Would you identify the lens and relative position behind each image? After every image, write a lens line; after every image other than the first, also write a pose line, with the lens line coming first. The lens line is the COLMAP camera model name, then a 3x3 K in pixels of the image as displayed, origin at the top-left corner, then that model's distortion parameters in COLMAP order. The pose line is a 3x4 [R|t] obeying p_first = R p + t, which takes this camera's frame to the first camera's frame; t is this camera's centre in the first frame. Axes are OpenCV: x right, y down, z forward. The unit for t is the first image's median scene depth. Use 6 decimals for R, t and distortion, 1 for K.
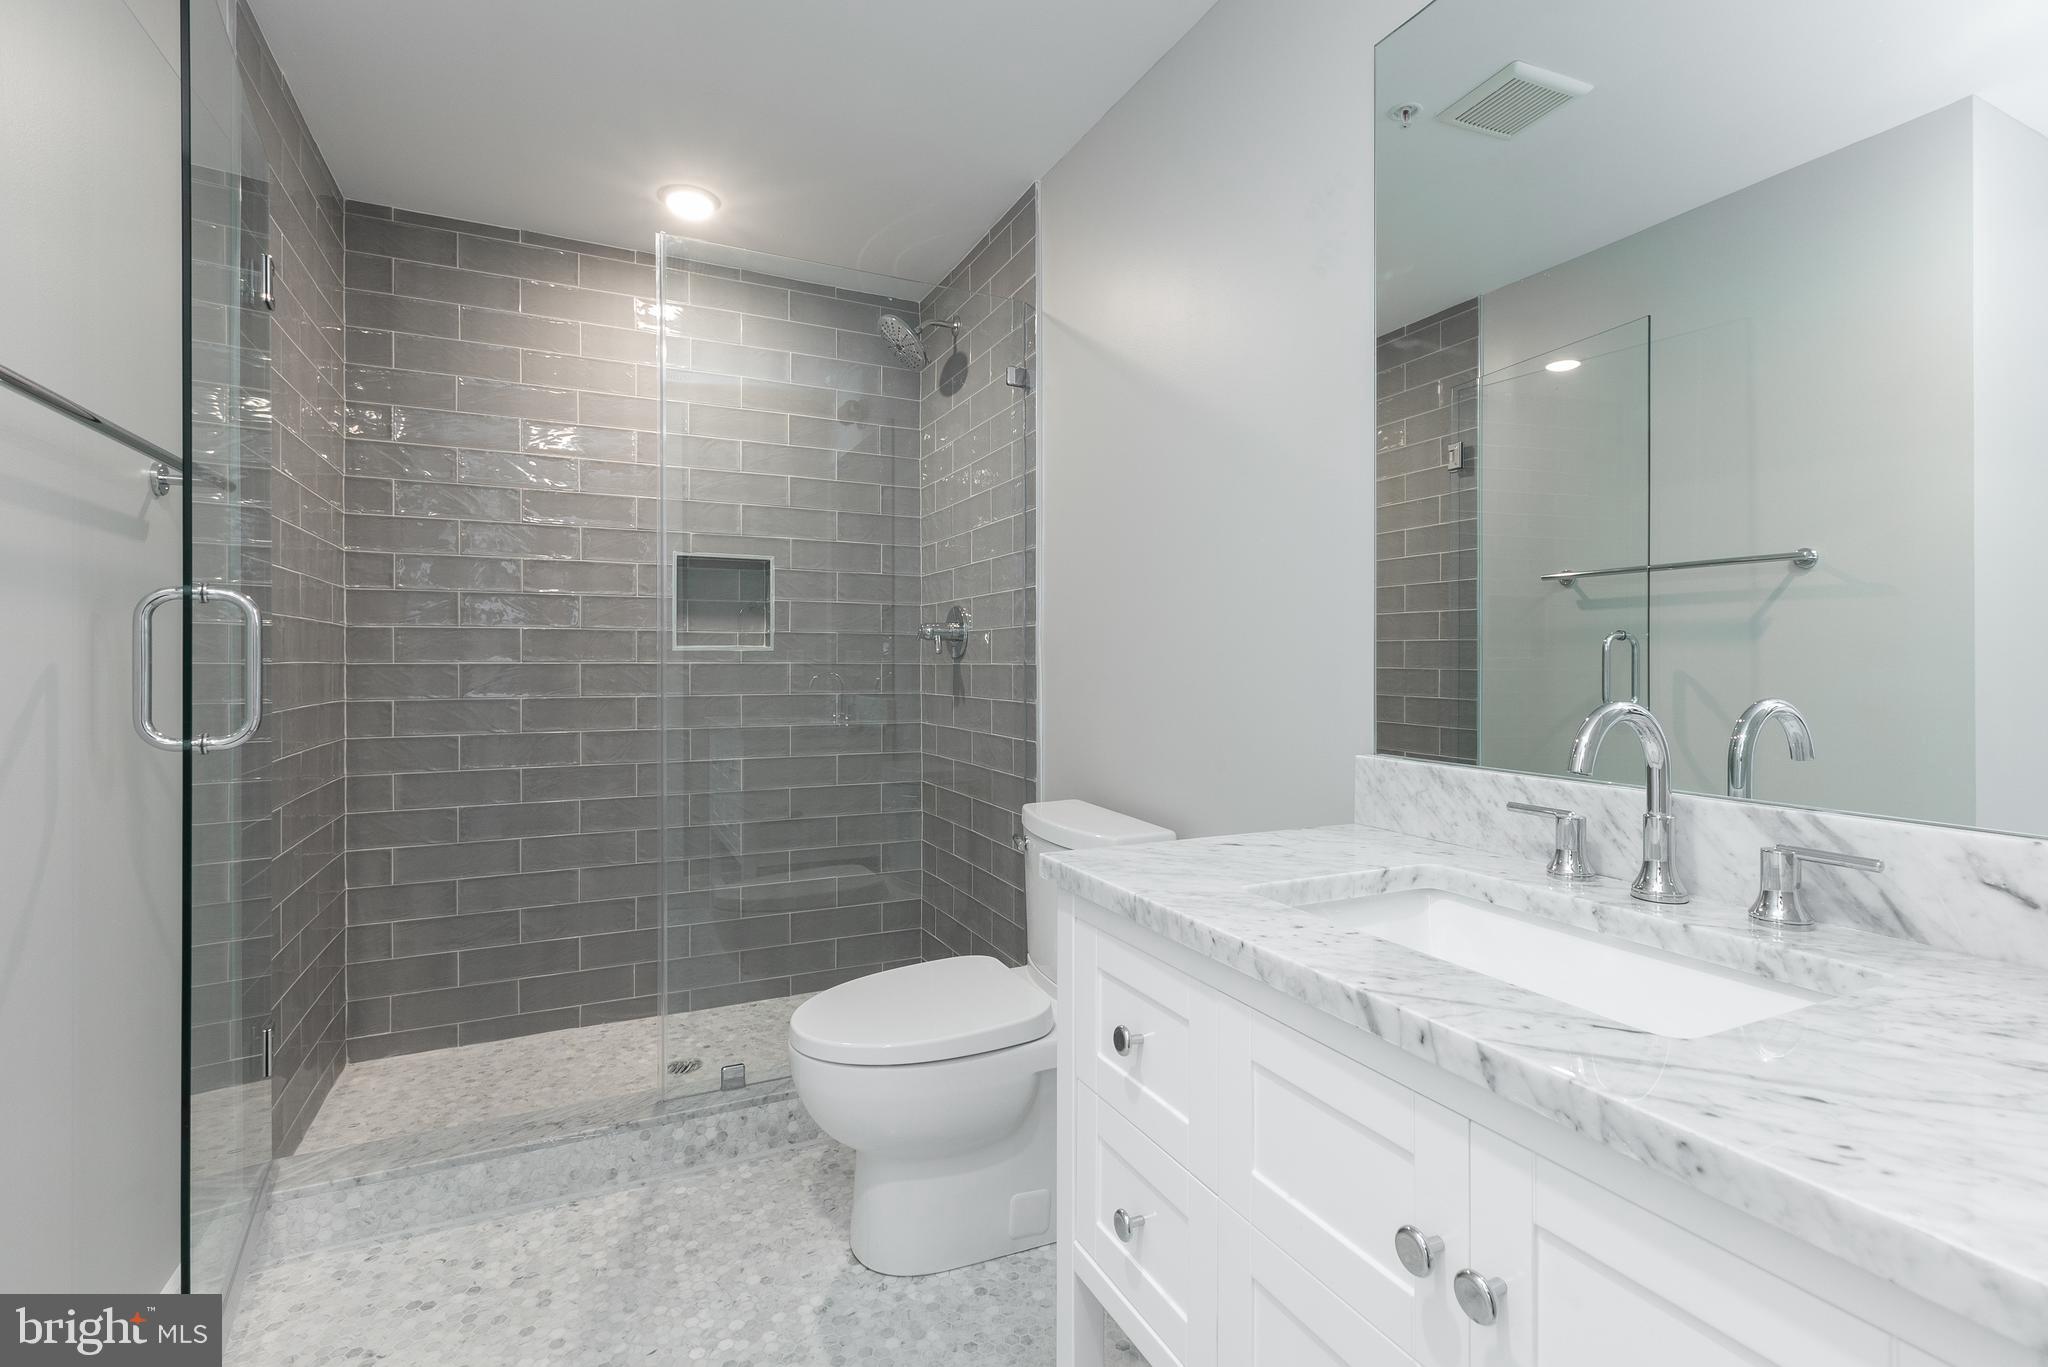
lens RADIAL K [[930.6, 0, 1018.3], [0, 930.6, 671.9], [0, 0, 1]] dist [0.001919, 0.000159]
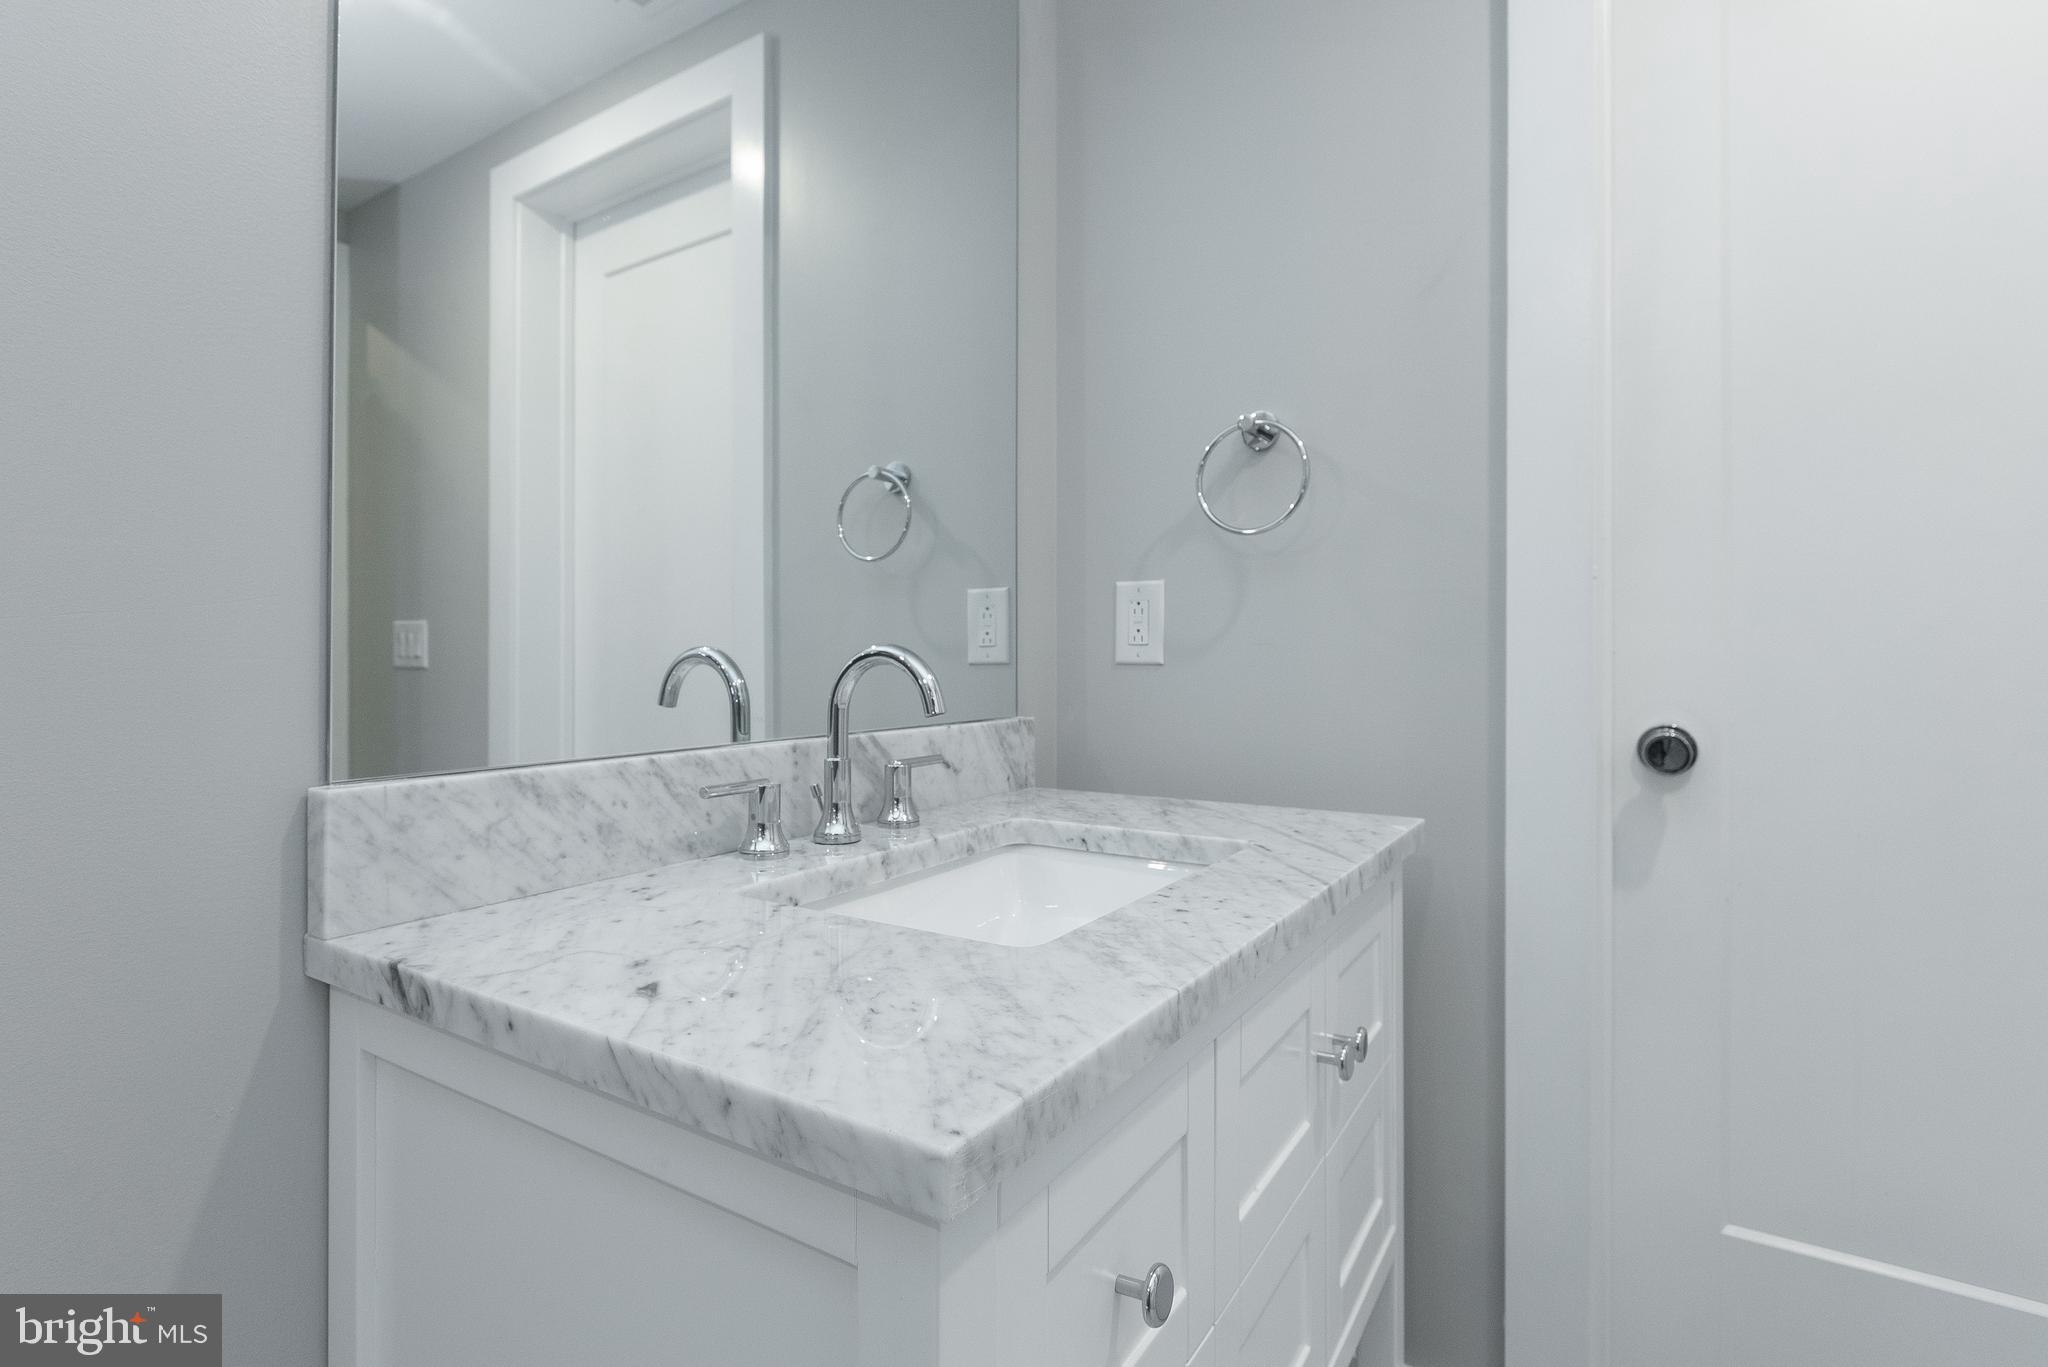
lens RADIAL K [[996.2, 0, 1027.0], [0, 996.2, 668.5], [0, 0, 1]] dist [-0.000875, -0.000044]
pose [[-0.533573, -0.024188, 0.845408, -0.356339], [0.003365, 0.999522, 0.030721, 0.024427], [-0.845747, 0.019237, -0.533237, 1.487861]]
